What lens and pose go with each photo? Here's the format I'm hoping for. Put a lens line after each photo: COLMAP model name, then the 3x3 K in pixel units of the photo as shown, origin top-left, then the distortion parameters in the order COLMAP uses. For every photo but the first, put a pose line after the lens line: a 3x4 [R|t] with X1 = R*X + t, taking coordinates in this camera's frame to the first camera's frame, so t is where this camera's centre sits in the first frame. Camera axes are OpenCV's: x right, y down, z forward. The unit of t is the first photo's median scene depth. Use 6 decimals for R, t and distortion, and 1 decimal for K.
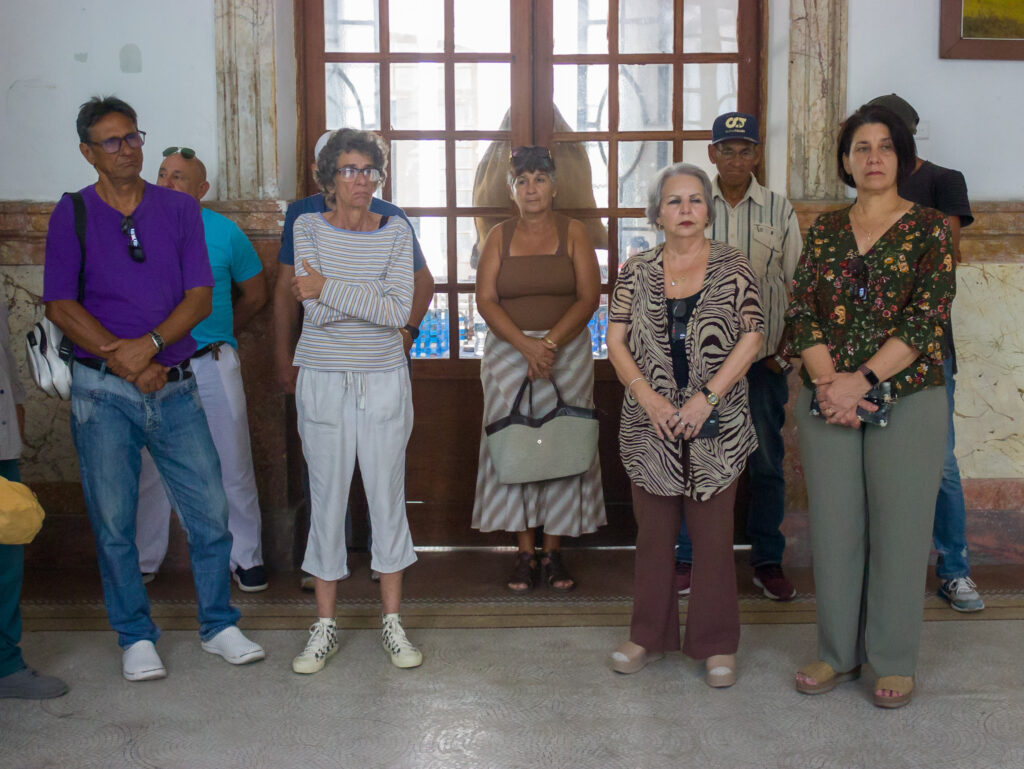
lens RADIAL K [[1538.5, 0, 512.0], [0, 1538.5, 384.5], [0, 0, 1]] dist [0.062906, -0.010174]
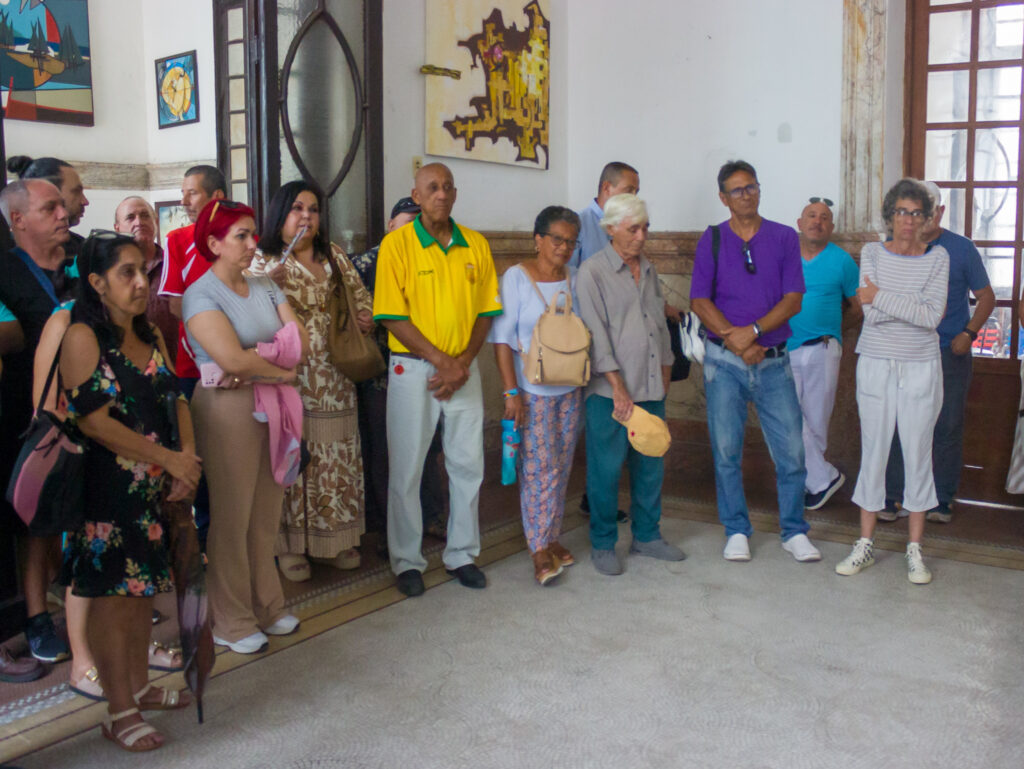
lens RADIAL K [[1111.0, 0, 512.0], [0, 1111.0, 384.5], [0, 0, 1]] dist [-0.004632, 0.007007]
pose [[0.851718, 0.084768, -0.517098, 0.111753], [-0.076359, 0.996373, 0.037564, 0.002348], [0.518407, 0.007491, 0.855101, -0.007543]]
